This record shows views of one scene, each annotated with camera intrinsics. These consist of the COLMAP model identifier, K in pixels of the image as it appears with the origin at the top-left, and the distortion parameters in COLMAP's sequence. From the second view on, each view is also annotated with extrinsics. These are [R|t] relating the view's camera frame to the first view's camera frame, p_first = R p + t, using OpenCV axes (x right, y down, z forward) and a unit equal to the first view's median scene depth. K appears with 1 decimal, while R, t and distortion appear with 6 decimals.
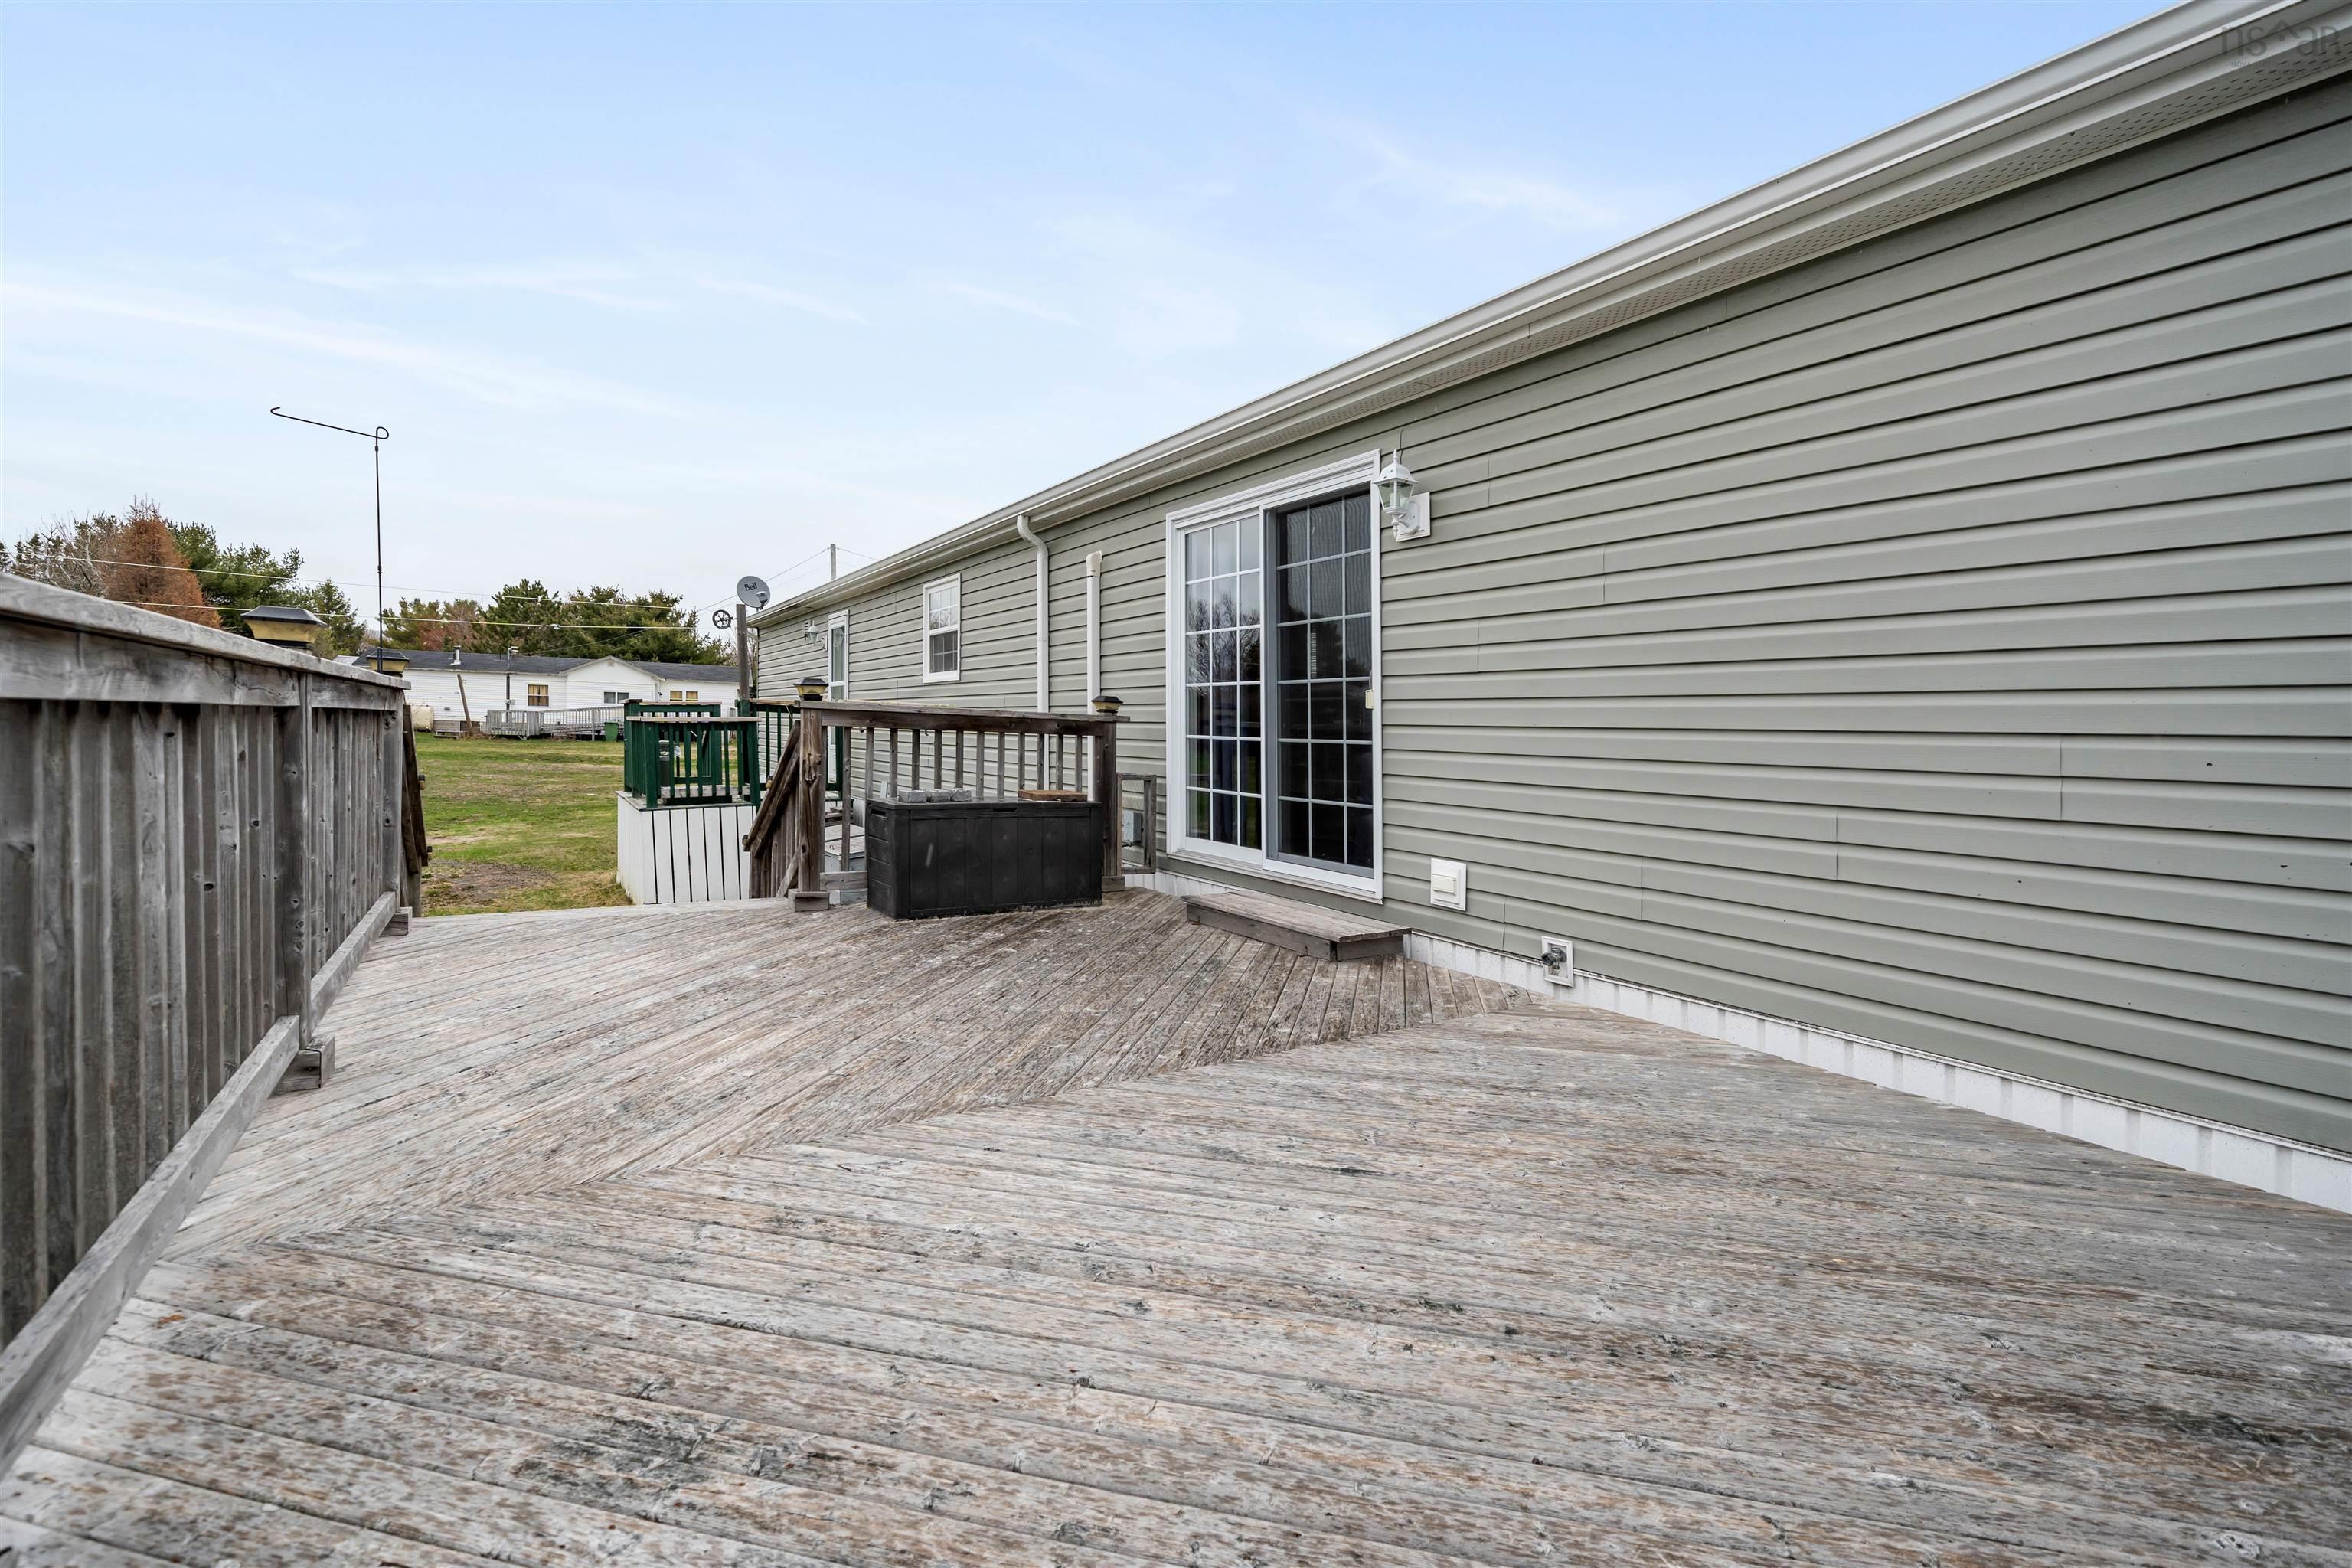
lens RADIAL K [[942.7, 0, 1141.8], [0, 942.7, 788.3], [0, 0, 1]] dist [0.002581, -0.000272]
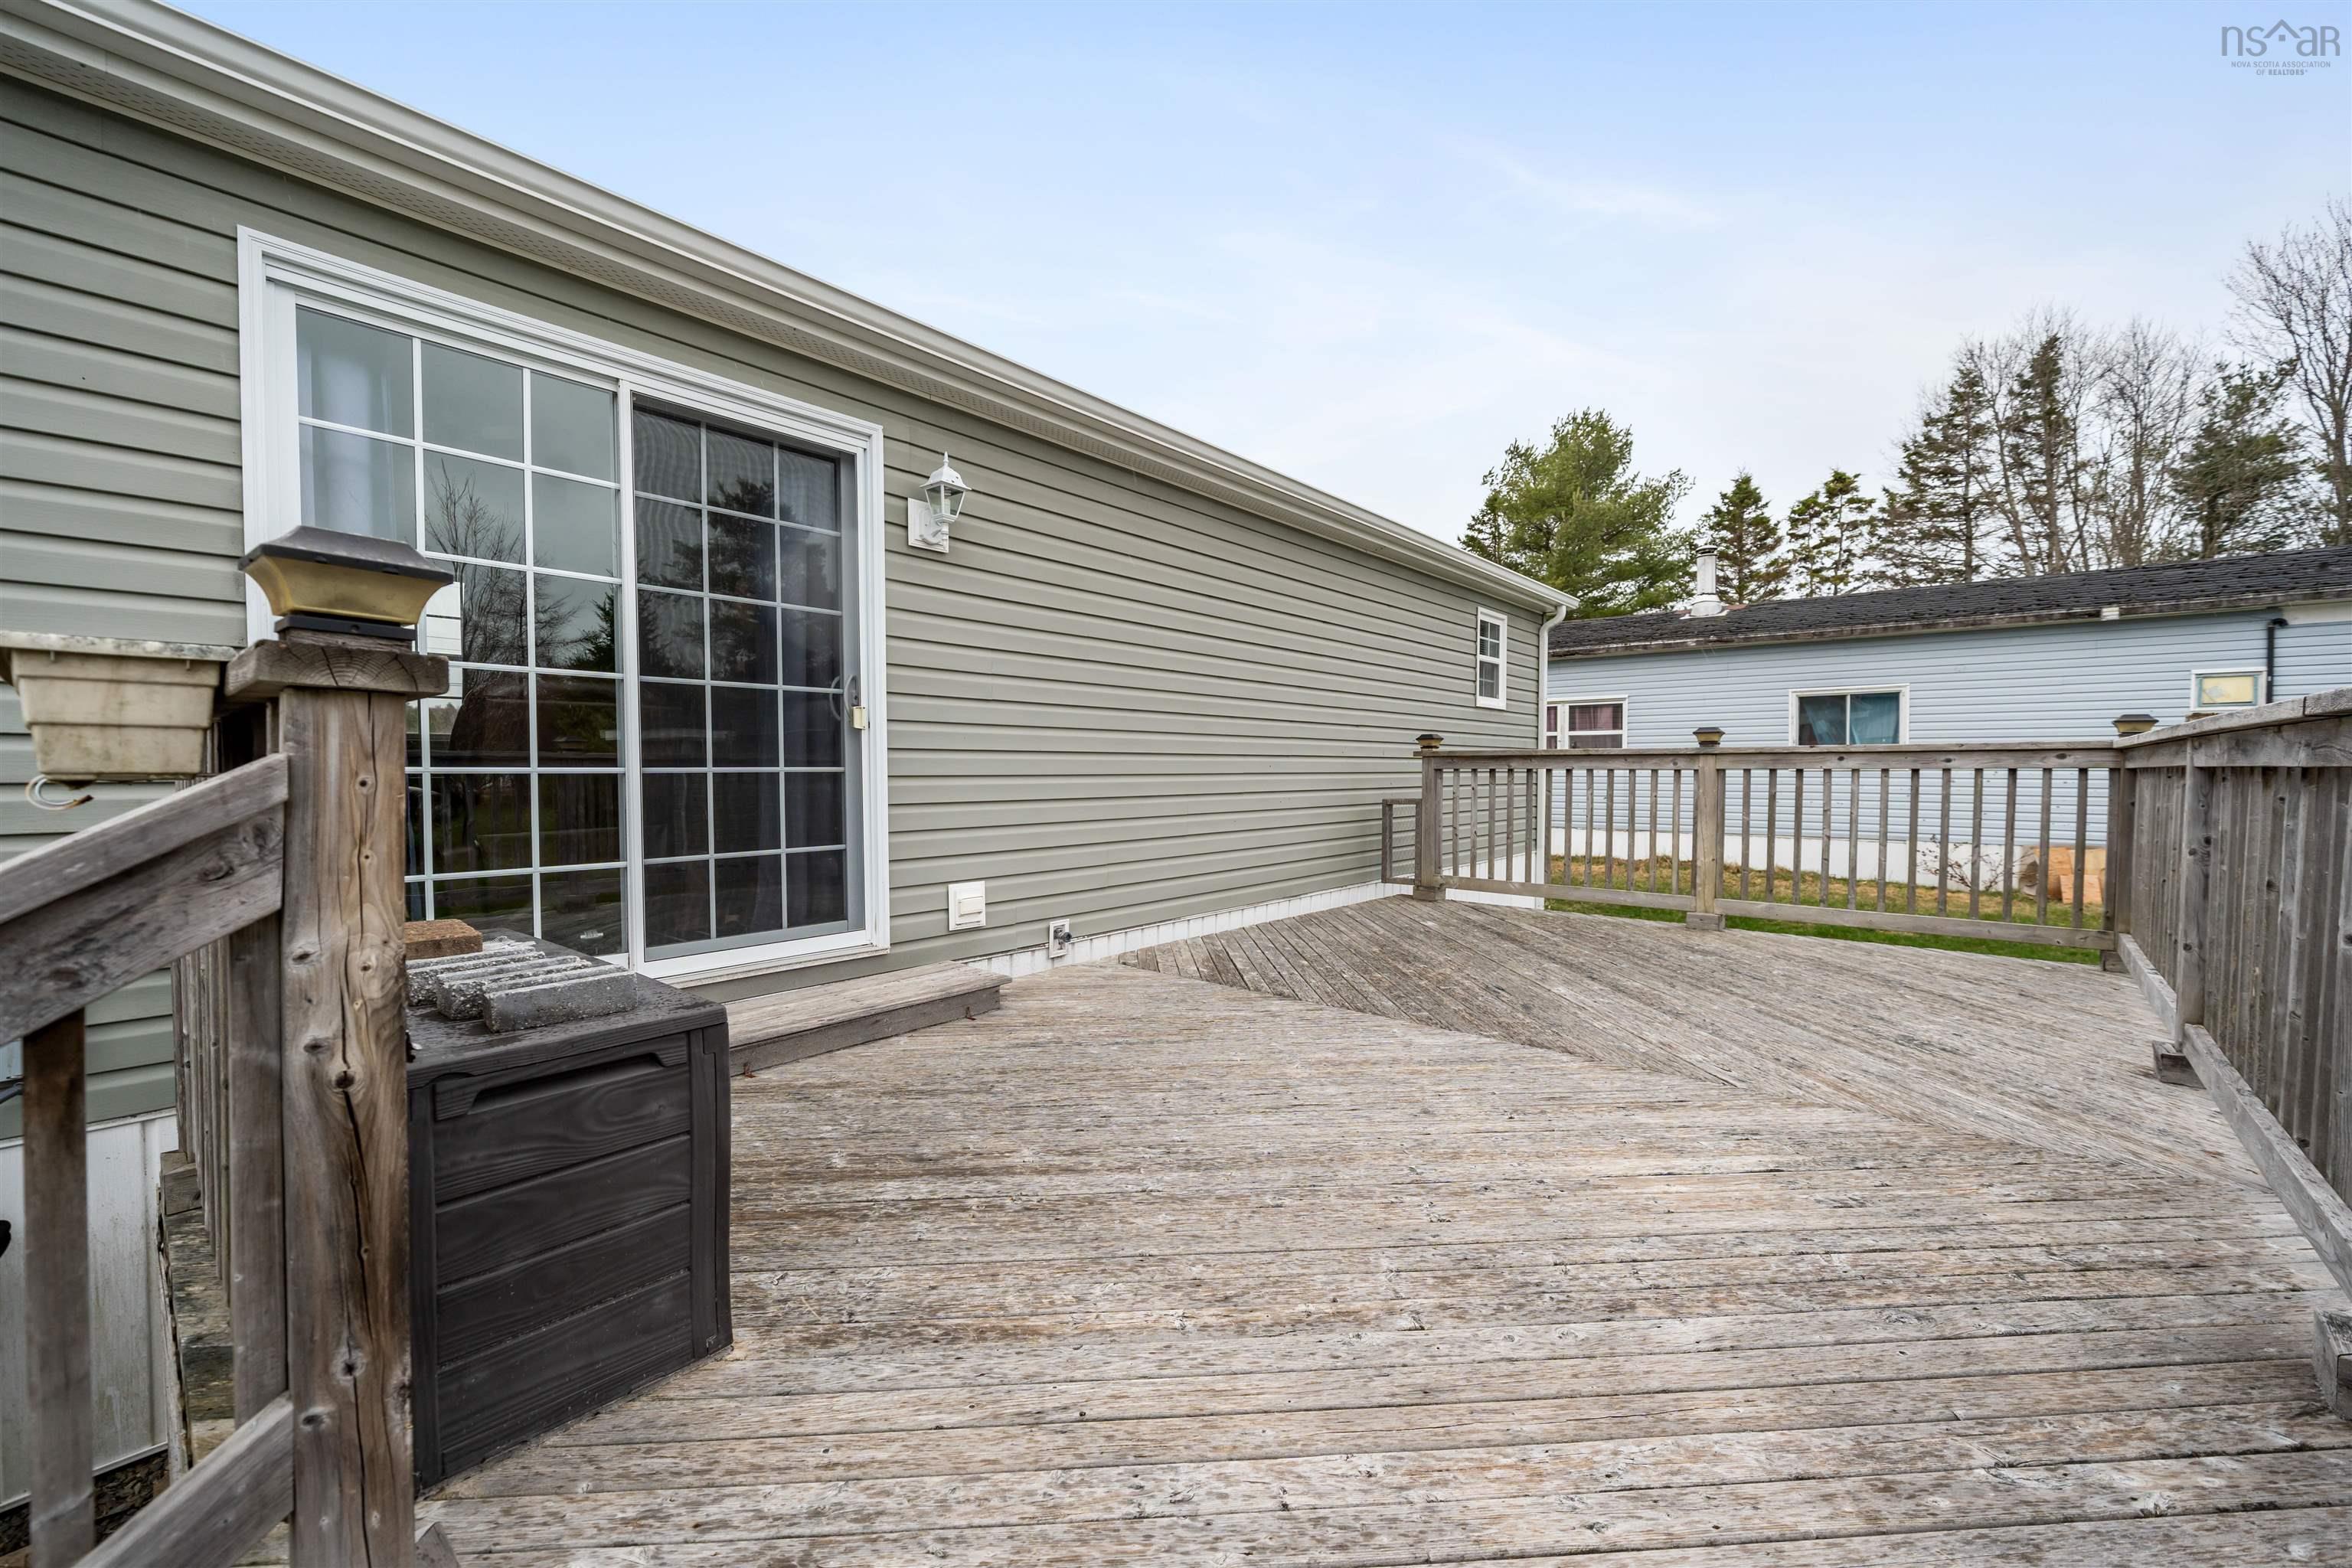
lens RADIAL K [[942.7, 0, 1167.5], [0, 942.7, 799.5], [0, 0, 1]] dist [0.002581, -0.000272]
pose [[-0.273409, -0.065419, 0.959671, -0.718346], [0.047152, 0.995574, 0.081300, -0.086527], [-0.960741, 0.067478, -0.269114, 1.087229]]
